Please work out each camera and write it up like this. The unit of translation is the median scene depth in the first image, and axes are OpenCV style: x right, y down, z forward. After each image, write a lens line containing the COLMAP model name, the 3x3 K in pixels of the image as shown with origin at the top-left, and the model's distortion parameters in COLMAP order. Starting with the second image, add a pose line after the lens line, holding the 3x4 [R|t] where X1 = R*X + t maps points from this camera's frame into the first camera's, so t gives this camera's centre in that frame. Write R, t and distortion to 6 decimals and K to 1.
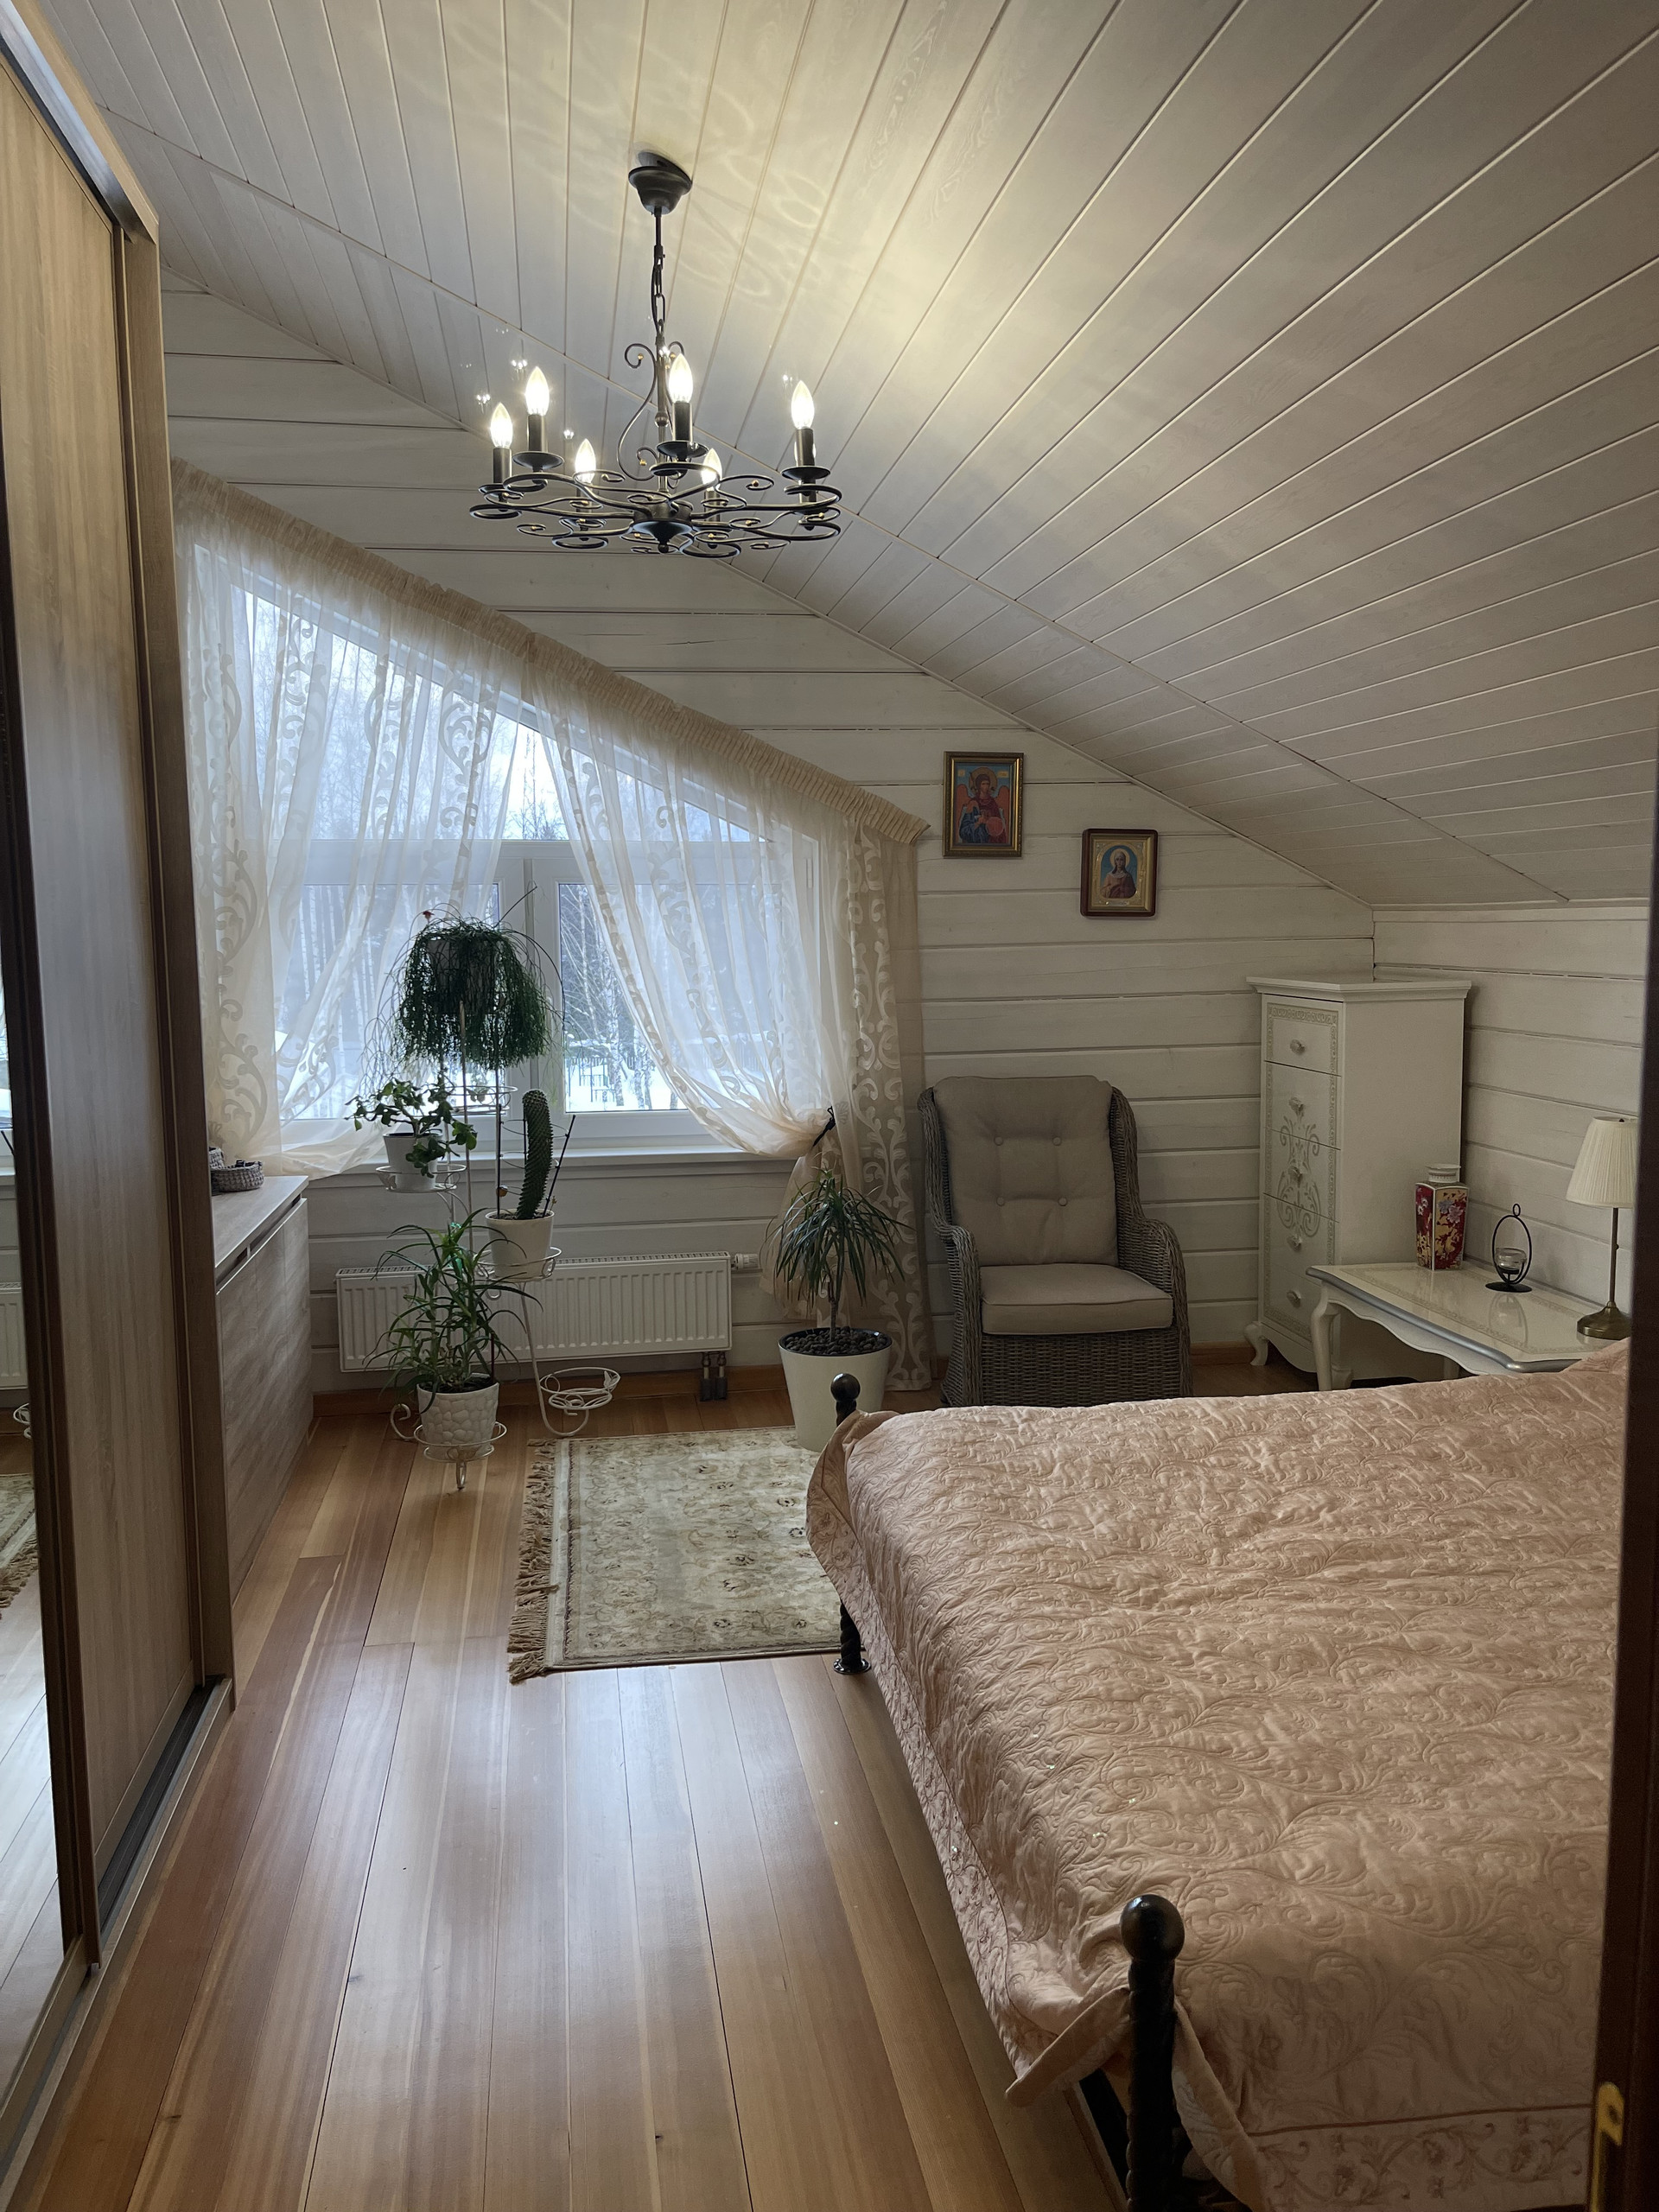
lens RADIAL K [[1667.3, 0, 830.9], [0, 1667.3, 1109.4], [0, 0, 1]] dist [0.046583, -0.058504]
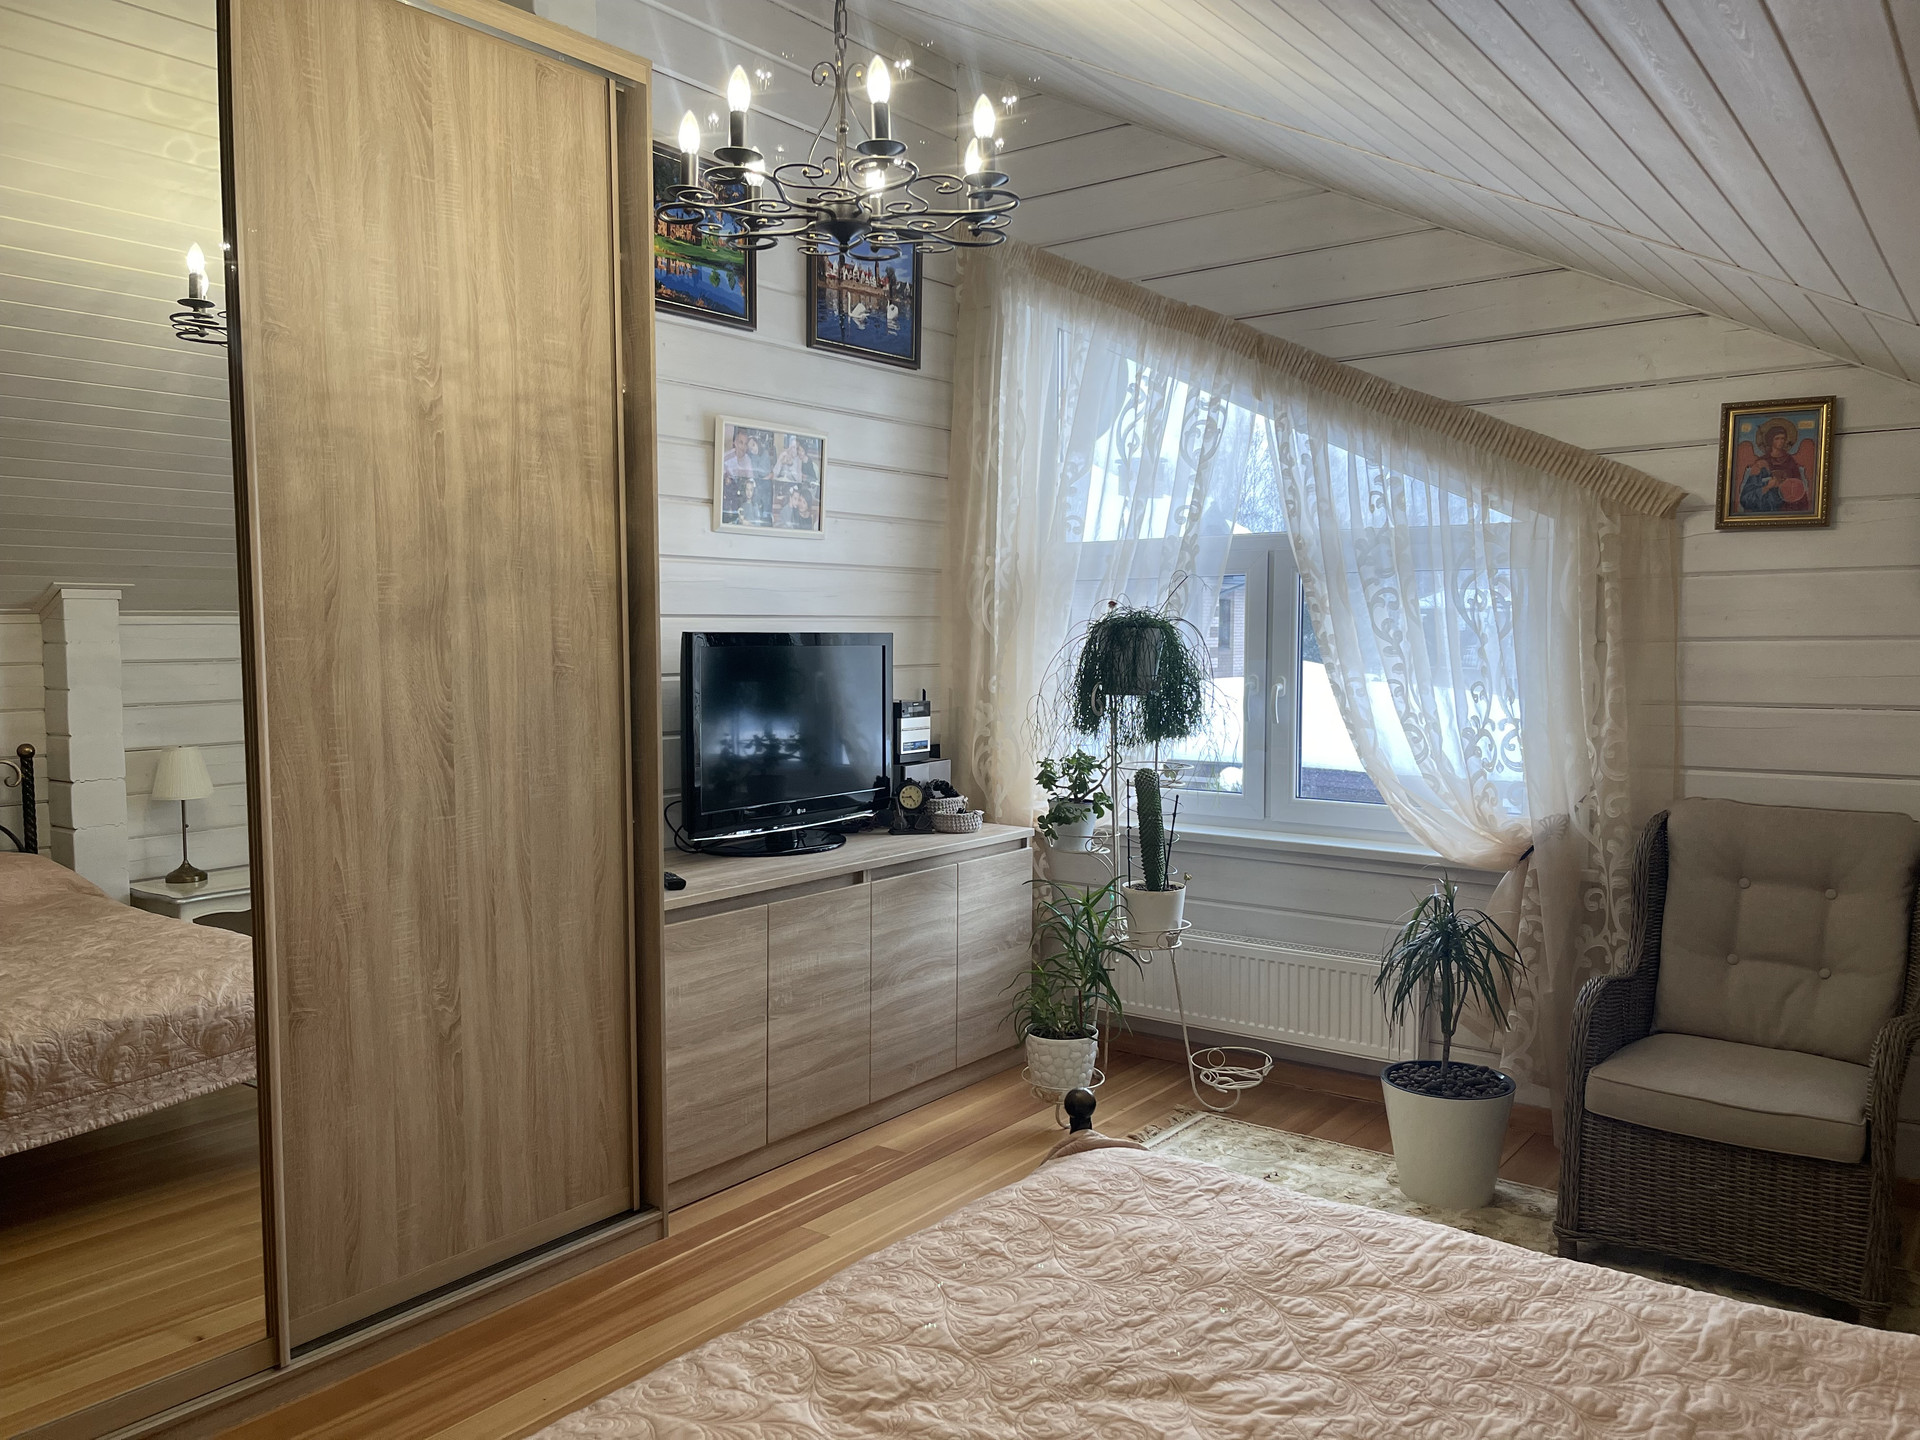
lens RADIAL K [[1447.2, 0, 958.0], [0, 1447.2, 727.5], [0, 0, 1]] dist [0.046583, -0.058504]
pose [[0.687420, 0.056051, -0.724094, 0.353673], [-0.084782, 0.996394, -0.003359, -0.021368], [0.721294, 0.063699, 0.689693, 0.250606]]
